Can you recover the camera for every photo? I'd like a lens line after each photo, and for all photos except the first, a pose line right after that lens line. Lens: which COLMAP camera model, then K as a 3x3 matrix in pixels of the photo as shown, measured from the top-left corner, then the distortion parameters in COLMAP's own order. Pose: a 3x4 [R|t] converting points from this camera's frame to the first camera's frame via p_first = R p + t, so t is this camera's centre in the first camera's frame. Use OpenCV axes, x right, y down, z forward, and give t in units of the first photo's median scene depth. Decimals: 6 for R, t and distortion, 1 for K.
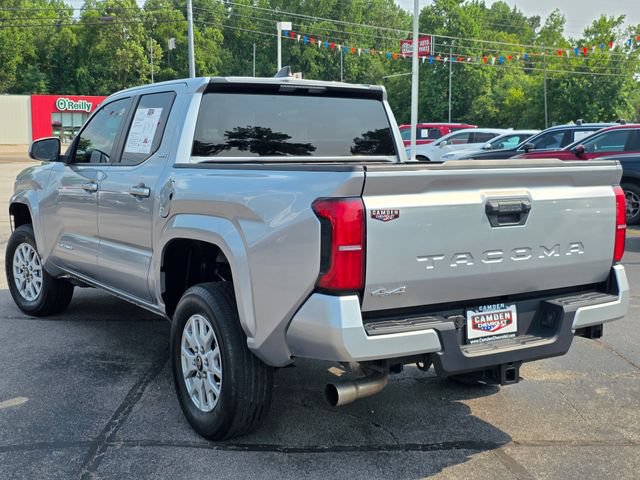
lens RADIAL K [[832.3, 0, 320.0], [0, 832.3, 240.0], [0, 0, 1]] dist [0.167279, -0.393229]
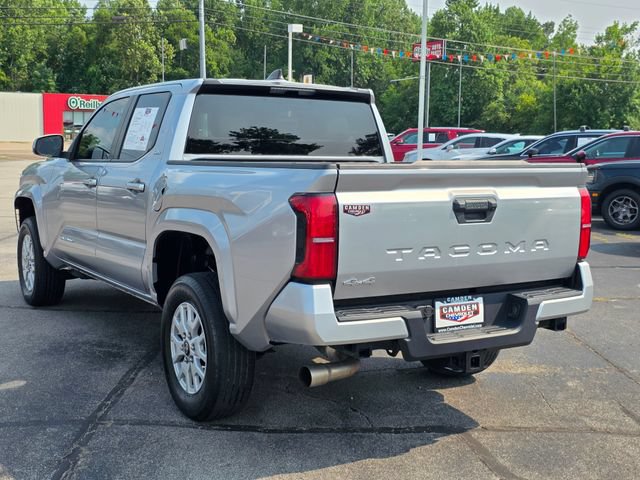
lens RADIAL K [[832.2, 0, 325.8], [0, 832.2, 243.5], [0, 0, 1]] dist [0.168570, -0.389197]
pose [[0.999858, 0.016266, -0.004404, 0.034415], [-0.016260, 0.999867, 0.001277, 0.010057], [0.004424, -0.001205, 0.999989, -0.059809]]
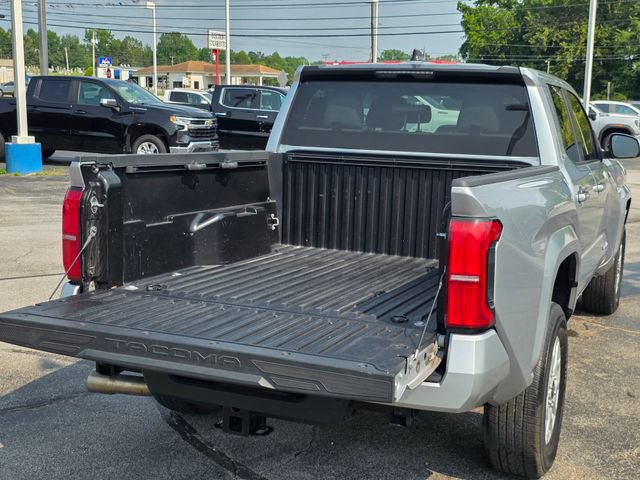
lens RADIAL K [[838.4, 0, 333.8], [0, 838.4, 242.0], [0, 0, 1]] dist [0.180400, -0.408204]
pose [[0.574227, 0.139470, -0.806729, 0.824331], [-0.123210, 0.988882, 0.083261, -0.086546], [0.809372, 0.051586, 0.585026, 0.515107]]
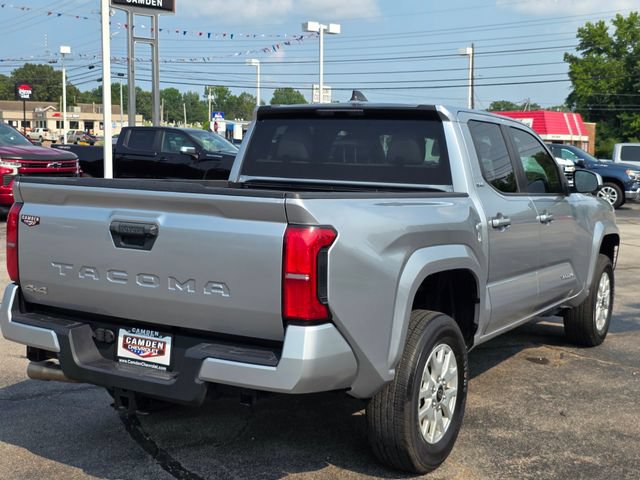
lens RADIAL K [[832.3, 0, 320.0], [0, 832.3, 240.0], [0, 0, 1]] dist [0.167279, -0.393229]
pose [[0.456041, 0.097268, -0.884627, 1.037300], [-0.131716, 0.990439, 0.041001, -0.083449], [0.880158, 0.097822, 0.464492, 0.646541]]
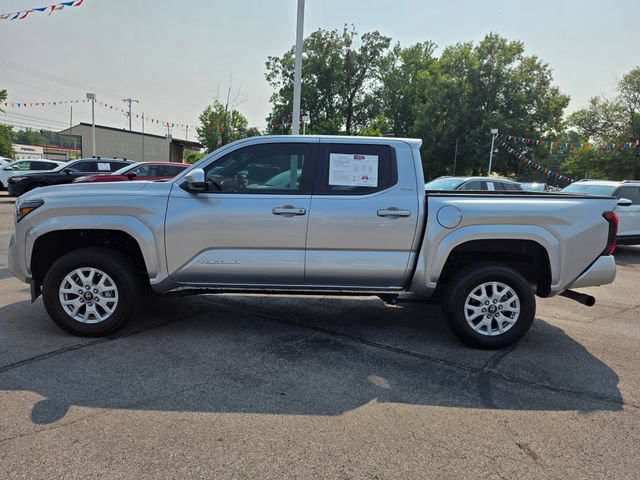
lens RADIAL K [[429.4, 0, 320.0], [0, 429.4, 240.0], [0, 0, 1]] dist [0.043306, -0.000840]
pose [[0.520040, -0.104019, 0.847785, -1.064659], [0.061559, 0.994540, 0.084264, -0.092741], [-0.851921, 0.008368, 0.523604, 0.820367]]
